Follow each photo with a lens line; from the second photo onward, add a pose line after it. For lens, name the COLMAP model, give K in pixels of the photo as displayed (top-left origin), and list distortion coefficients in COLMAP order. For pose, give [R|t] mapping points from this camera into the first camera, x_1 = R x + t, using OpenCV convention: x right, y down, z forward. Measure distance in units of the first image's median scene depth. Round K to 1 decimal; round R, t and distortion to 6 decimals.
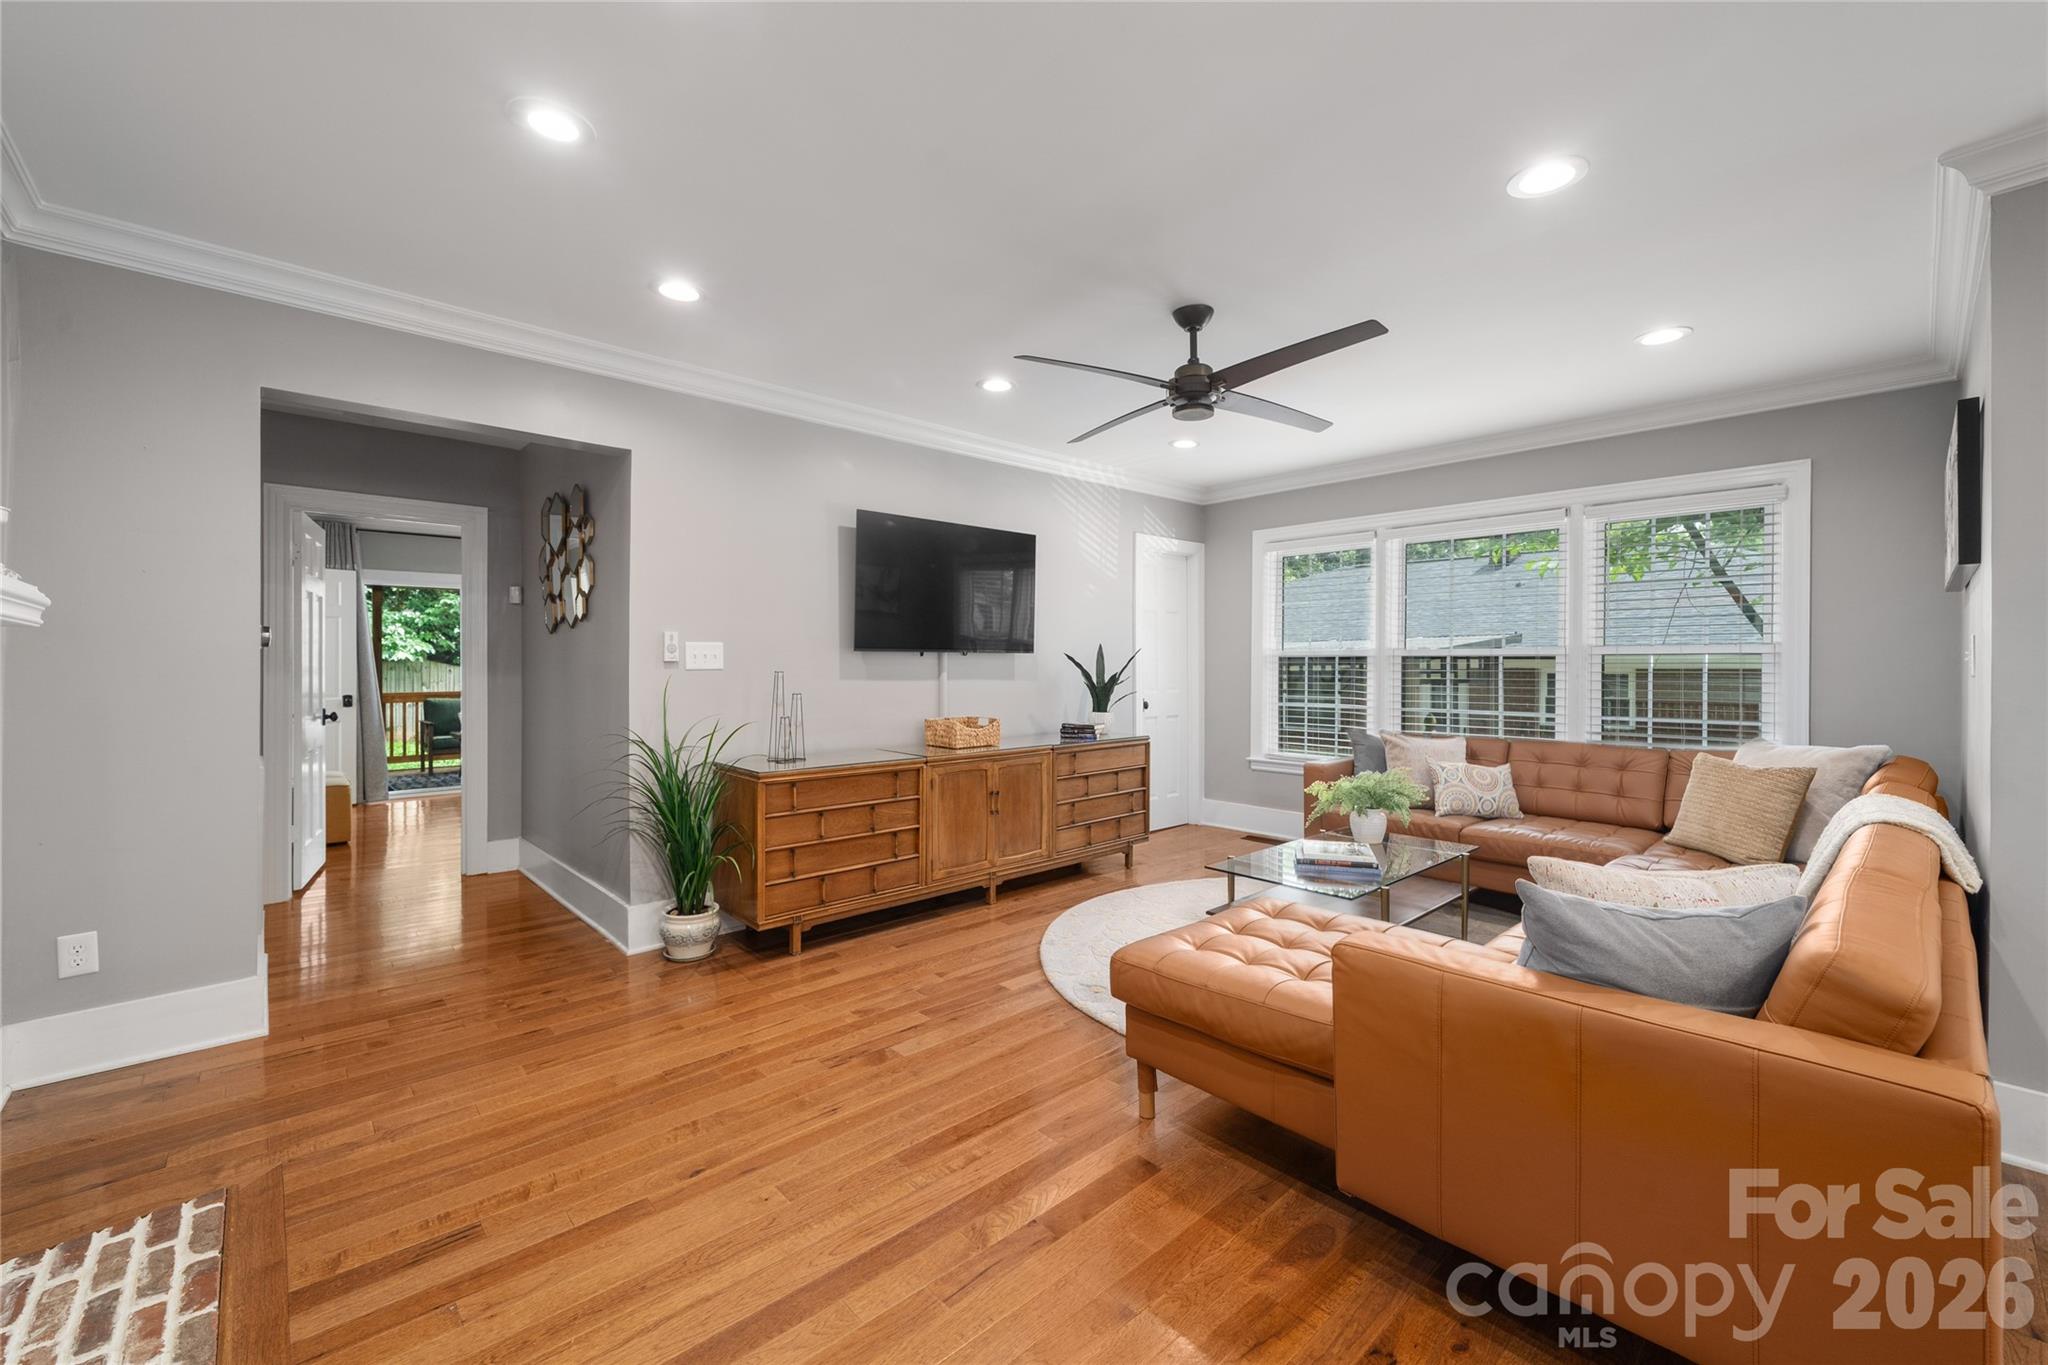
lens RADIAL K [[836.8, 0, 1018.4], [0, 836.8, 664.0], [0, 0, 1]] dist [-0.001393, -0.000330]
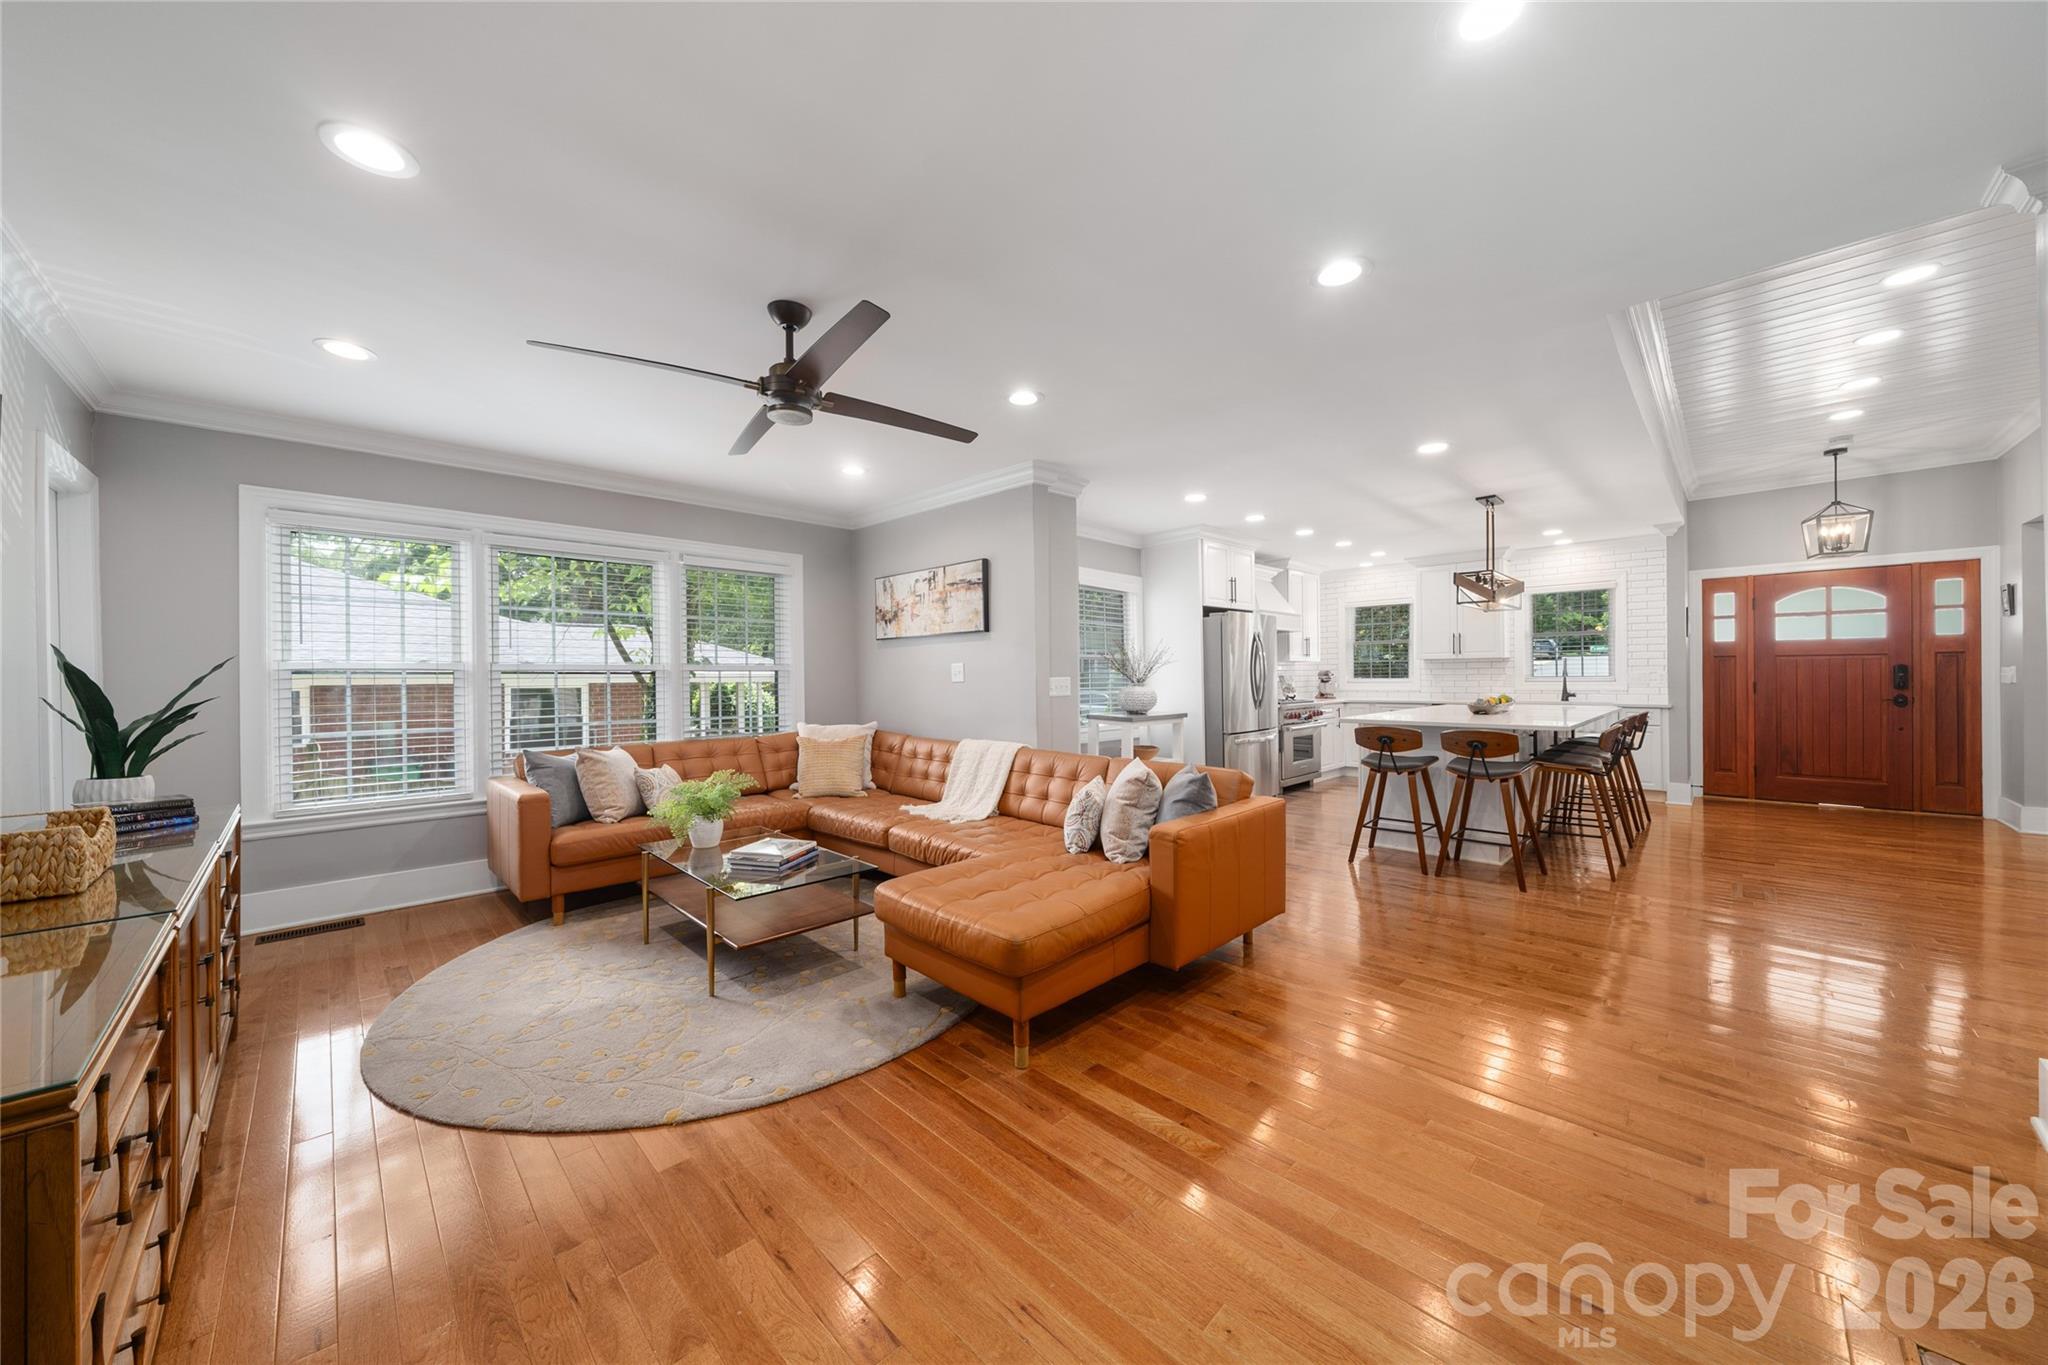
lens RADIAL K [[716.3, 0, 1026.2], [0, 716.3, 678.4], [0, 0, 1]] dist [-0.004164, -0.000343]
pose [[-0.056986, -0.005379, 0.998360, -0.457730], [0.007237, 0.999957, 0.005800, -0.002192], [-0.998349, 0.007556, -0.056945, 0.573192]]
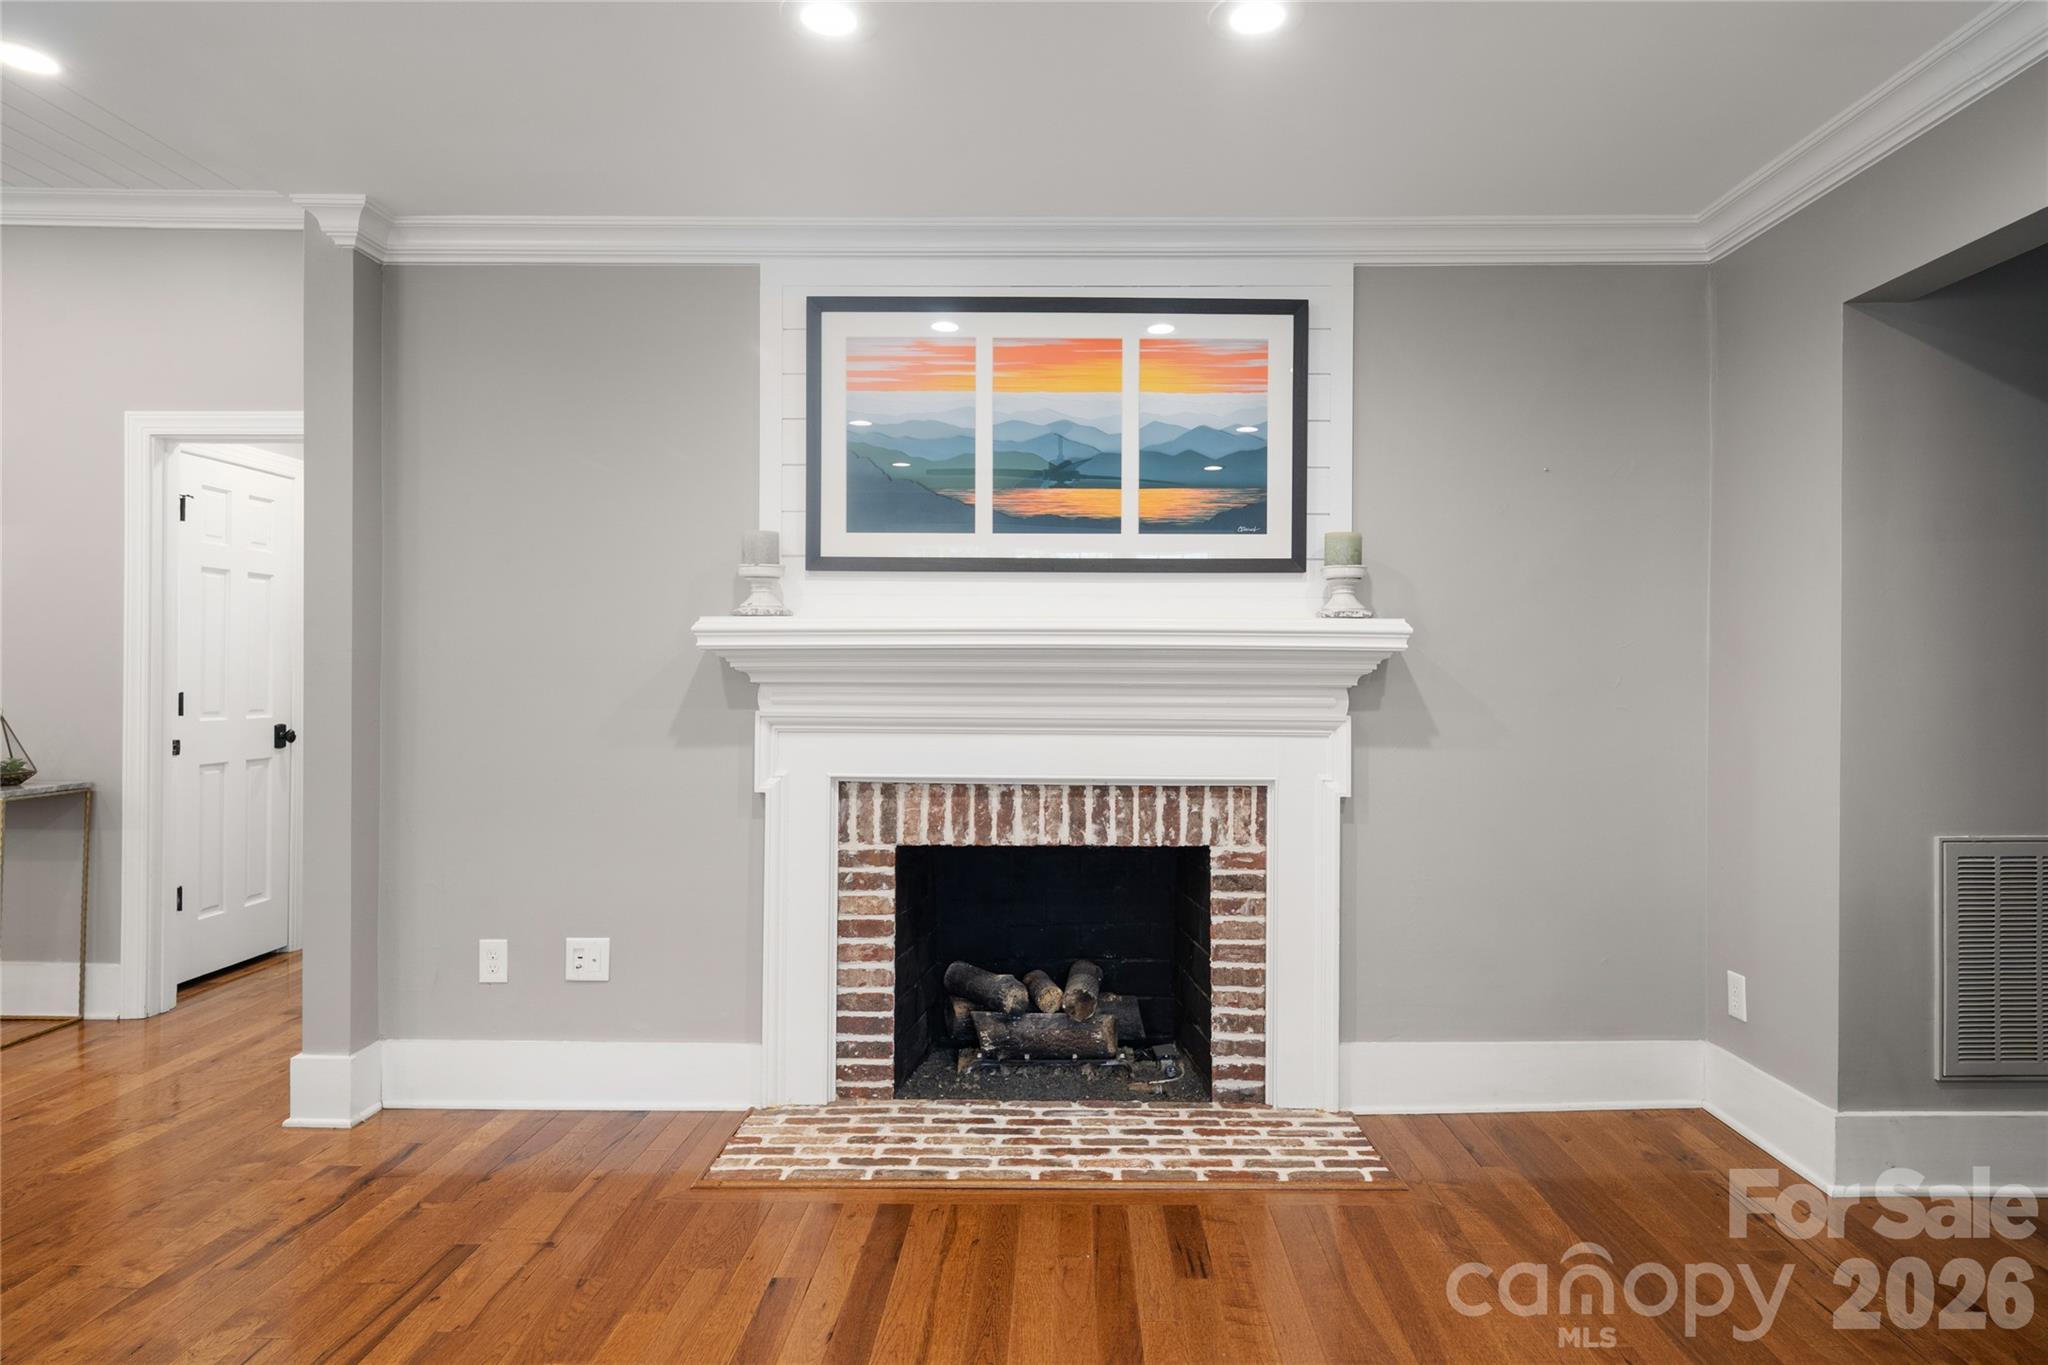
lens RADIAL K [[1050.6, 0, 1021.0], [0, 1050.6, 672.7], [0, 0, 1]] dist [0.004414, -0.000529]
pose [[-0.671132, -0.008205, -0.741293, 0.164111], [-0.005068, 0.999966, -0.006480, 0.001901], [0.741321, -0.000592, -0.671151, 0.722261]]
